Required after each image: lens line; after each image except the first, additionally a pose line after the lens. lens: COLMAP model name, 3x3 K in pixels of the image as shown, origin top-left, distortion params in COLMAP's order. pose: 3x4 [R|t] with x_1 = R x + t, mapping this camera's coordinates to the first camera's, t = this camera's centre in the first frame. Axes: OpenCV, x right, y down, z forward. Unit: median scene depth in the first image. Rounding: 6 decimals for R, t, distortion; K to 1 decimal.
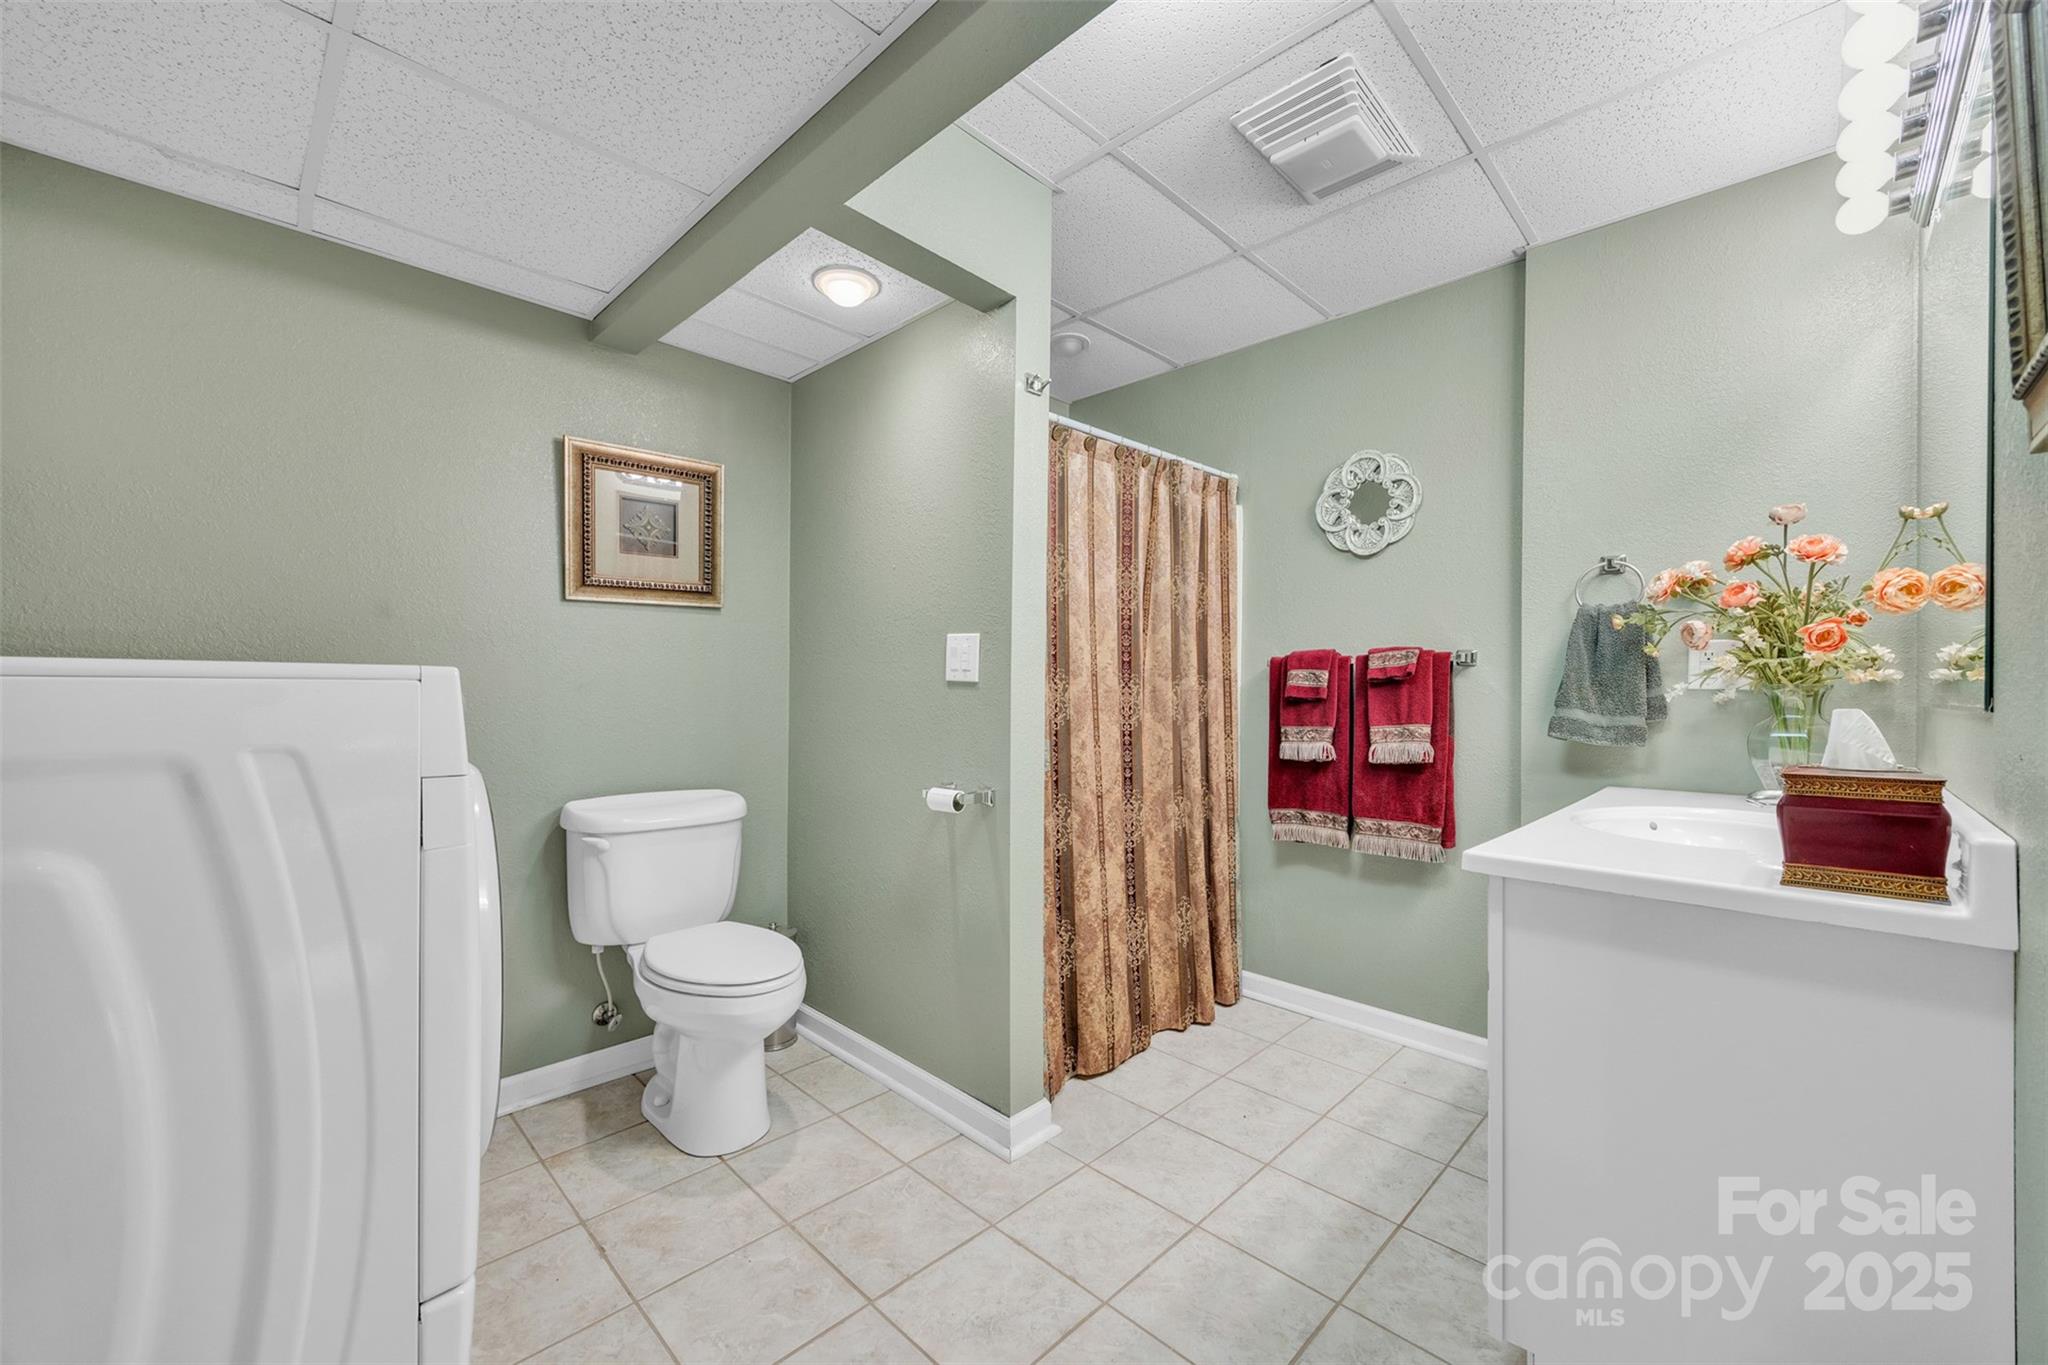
lens RADIAL K [[797.3, 0, 1028.9], [0, 797.3, 689.4], [0, 0, 1]] dist [-0.001770, 0.000725]
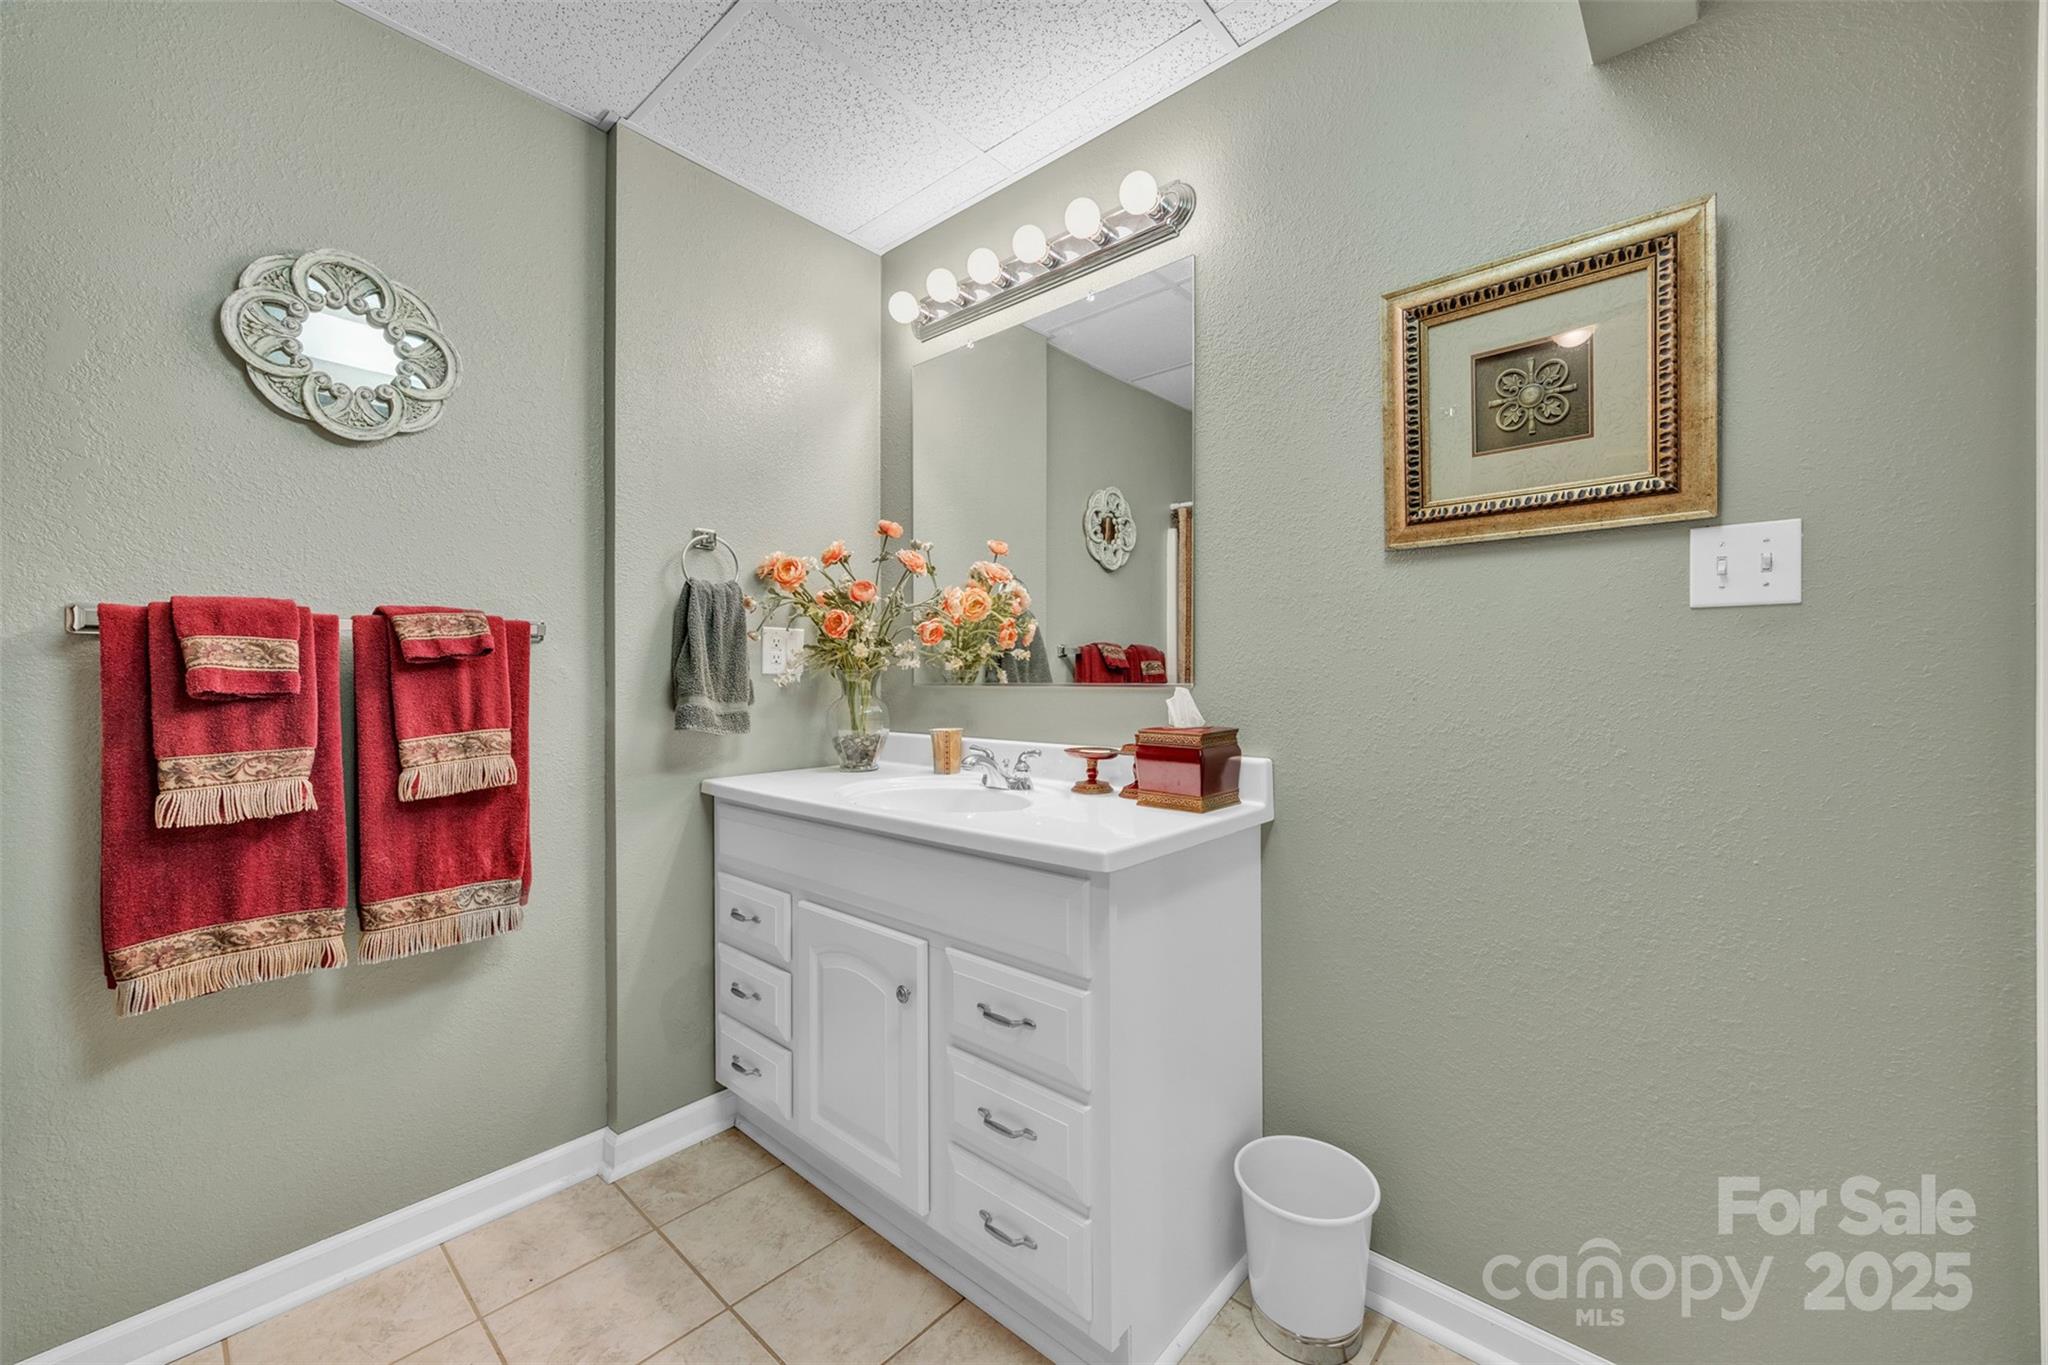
lens RADIAL K [[797.3, 0, 1028.8], [0, 797.3, 677.2], [0, 0, 1]] dist [-0.001770, 0.000725]
pose [[-0.056041, -0.005538, 0.998413, -0.179903], [0.001683, 0.999983, 0.005642, -0.001221], [-0.998427, 0.001996, -0.056030, 0.577021]]
